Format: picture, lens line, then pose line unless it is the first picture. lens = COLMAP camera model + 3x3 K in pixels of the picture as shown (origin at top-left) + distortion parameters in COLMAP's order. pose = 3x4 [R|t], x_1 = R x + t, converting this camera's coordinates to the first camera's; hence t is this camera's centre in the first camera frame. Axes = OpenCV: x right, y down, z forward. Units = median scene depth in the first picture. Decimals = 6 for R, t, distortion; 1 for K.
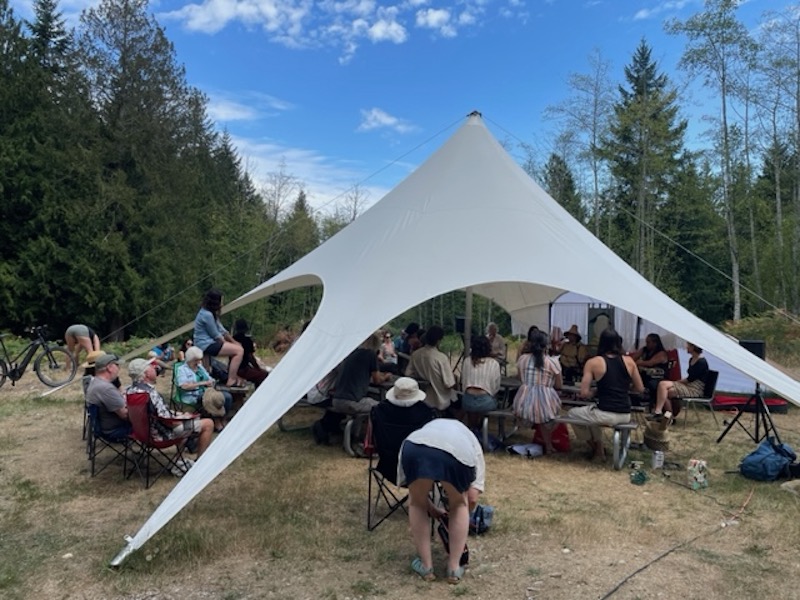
lens RADIAL K [[606.2, 0, 400.1], [0, 606.2, 299.0], [0, 0, 1]] dist [-0.001062, -0.000125]
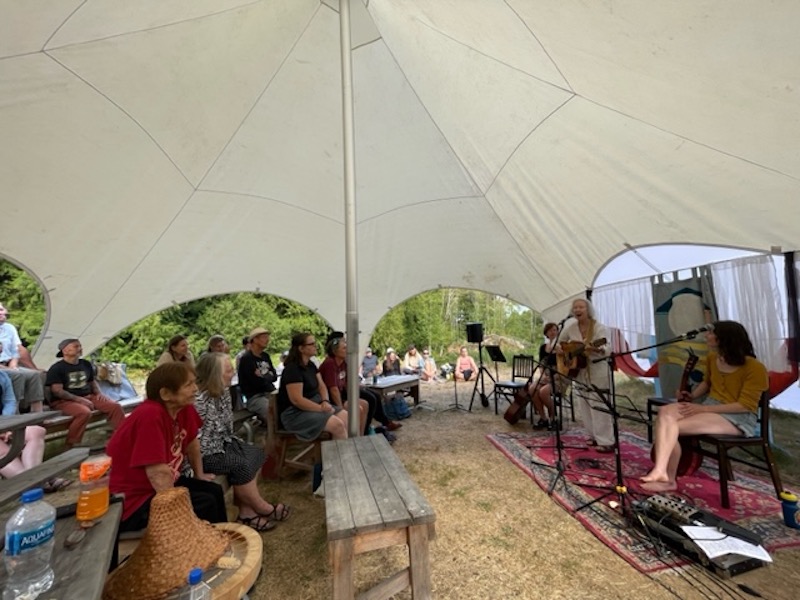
lens RADIAL K [[321.9, 0, 398.7], [0, 321.9, 299.0], [0, 0, 1]] dist [-0.011880, 0.001560]
pose [[0.905992, -0.074714, -0.416648, 0.222298], [0.033724, 0.993911, -0.104898, 0.050673], [0.421948, 0.080986, 0.902996, 0.640174]]
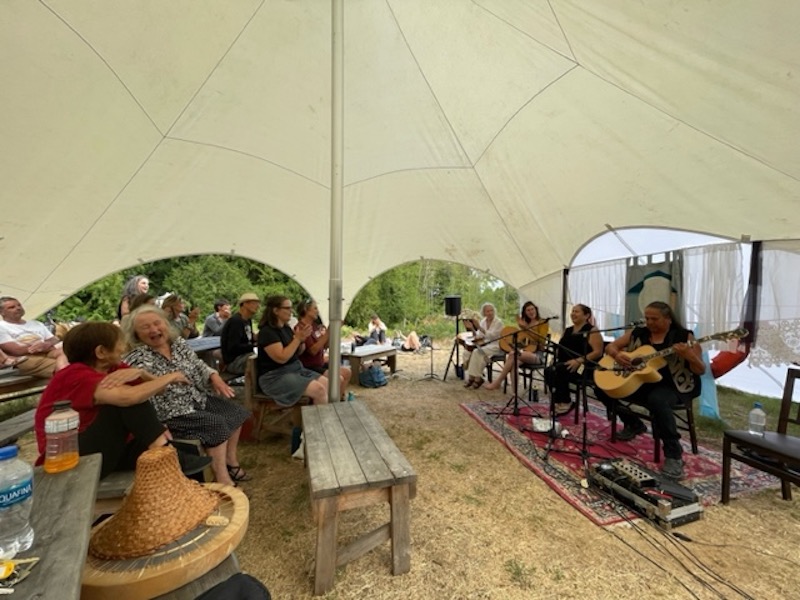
lens RADIAL K [[321.9, 0, 399.1], [0, 321.9, 299.1], [0, 0, 1]] dist [-0.011880, 0.001560]
pose [[0.936480, 0.001377, -0.350717, 0.215127], [-0.007649, 0.999835, -0.016500, 0.052567], [0.350637, 0.018135, 0.936336, 0.640106]]
